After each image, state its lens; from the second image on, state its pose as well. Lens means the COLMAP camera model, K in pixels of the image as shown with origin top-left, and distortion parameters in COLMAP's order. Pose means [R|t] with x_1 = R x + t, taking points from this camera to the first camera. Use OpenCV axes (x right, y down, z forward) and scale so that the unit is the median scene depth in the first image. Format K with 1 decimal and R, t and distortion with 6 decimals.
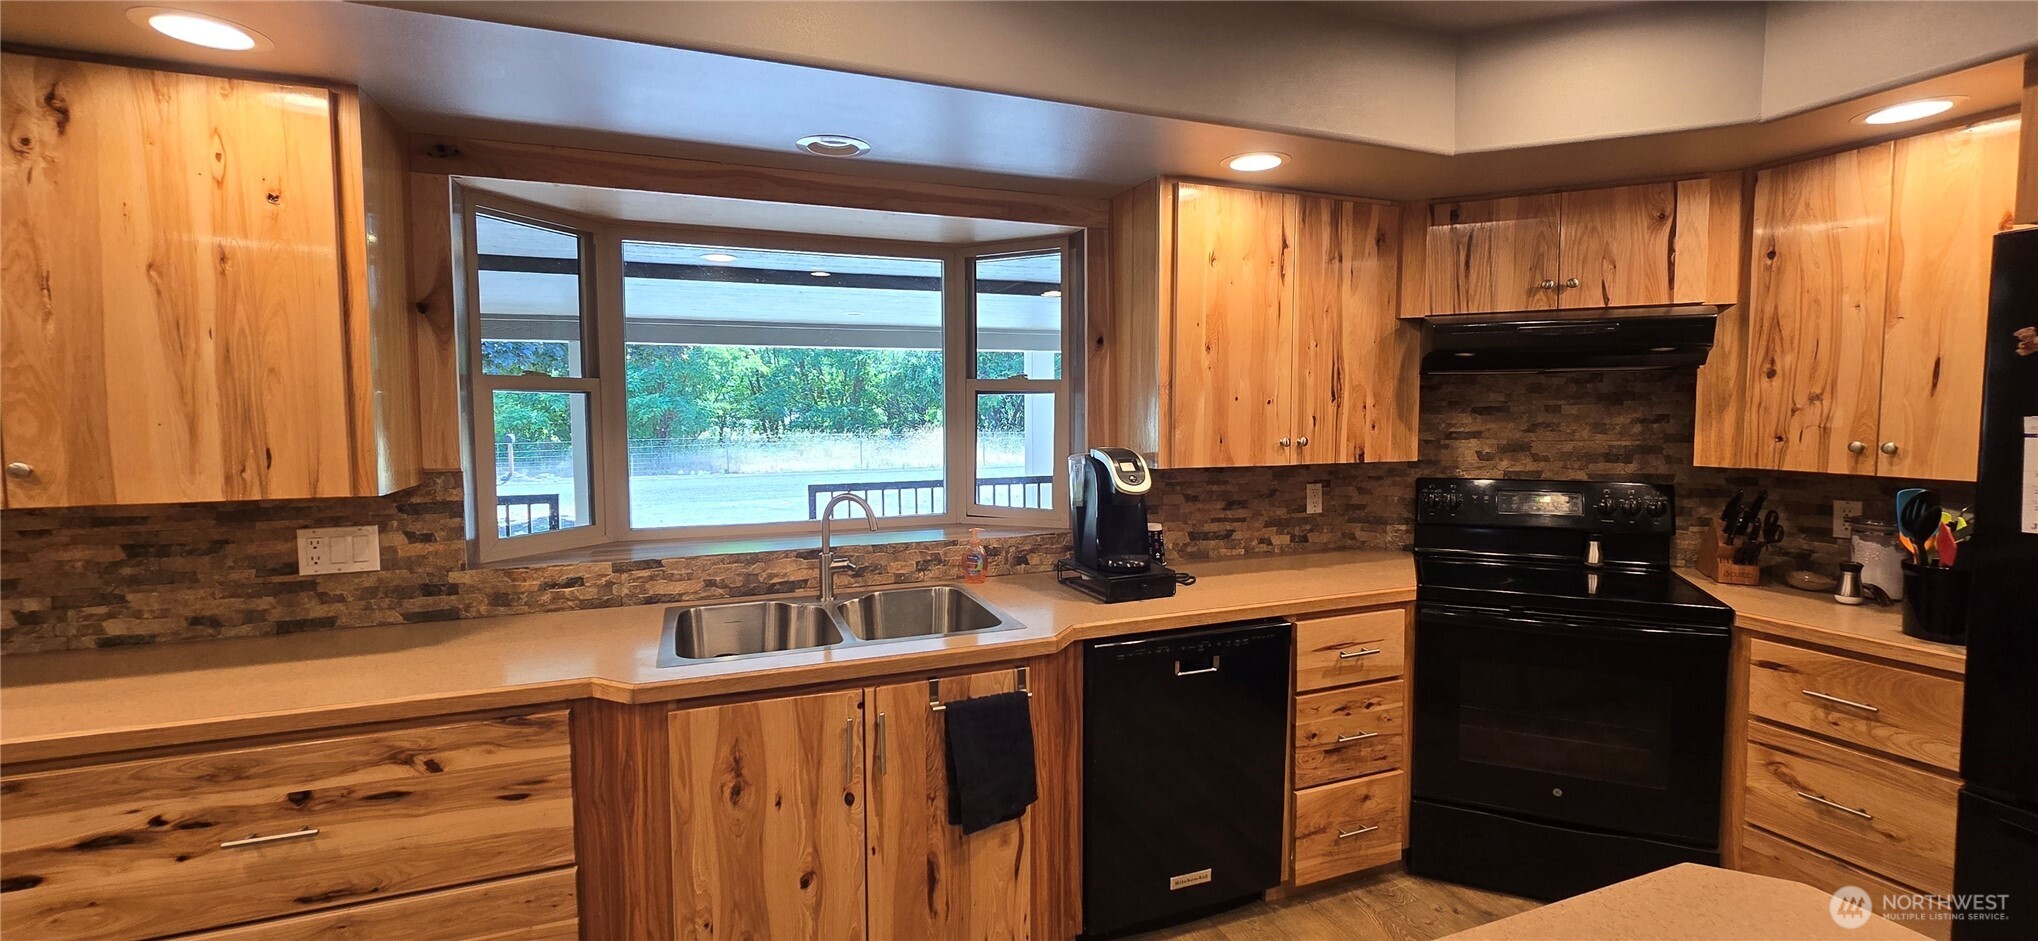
lens RADIAL K [[830.1, 0, 1020.5], [0, 830.1, 458.9], [0, 0, 1]] dist [-0.003093, -0.000441]
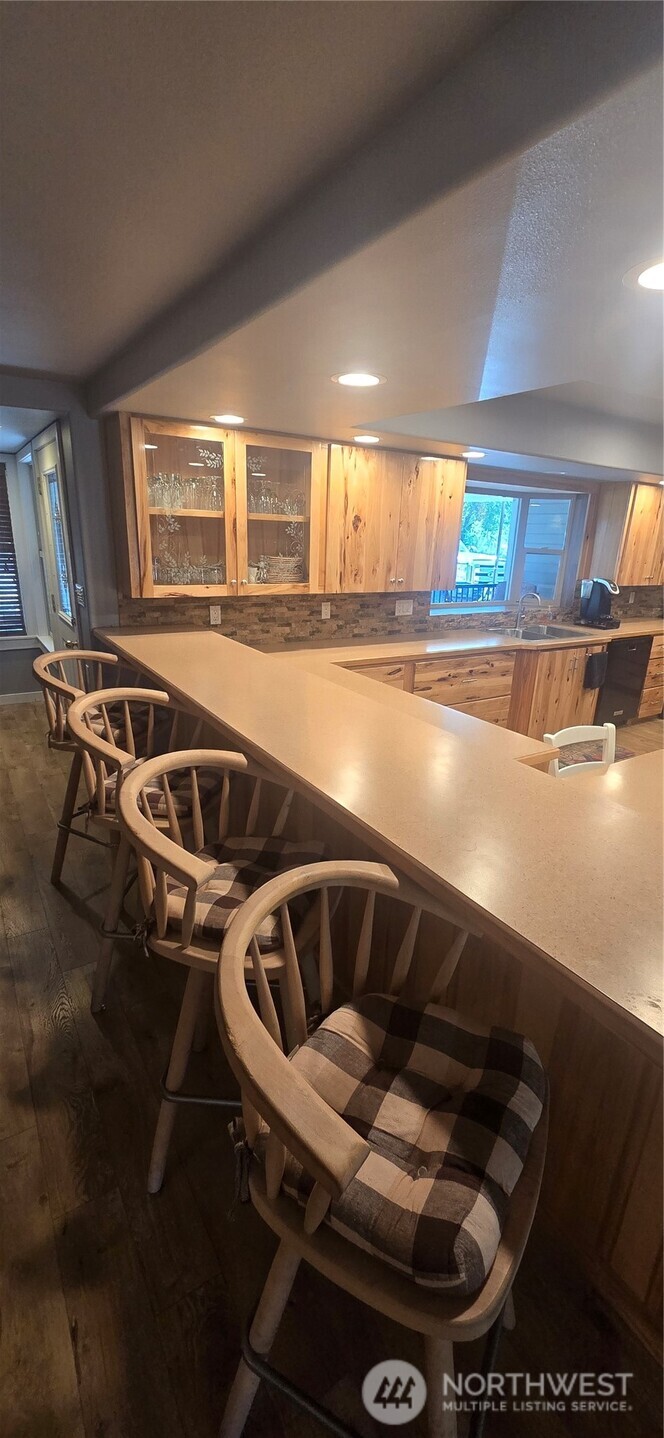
lens RADIAL K [[585.7, 0, 332.4], [0, 585.7, 724.9], [0, 0, 1]] dist [-0.003093, -0.000441]
pose [[0.980229, -0.021830, 0.196659, -1.583892], [-0.030055, 0.965936, 0.257029, -0.020836], [-0.195571, -0.257858, 0.946182, -1.160738]]
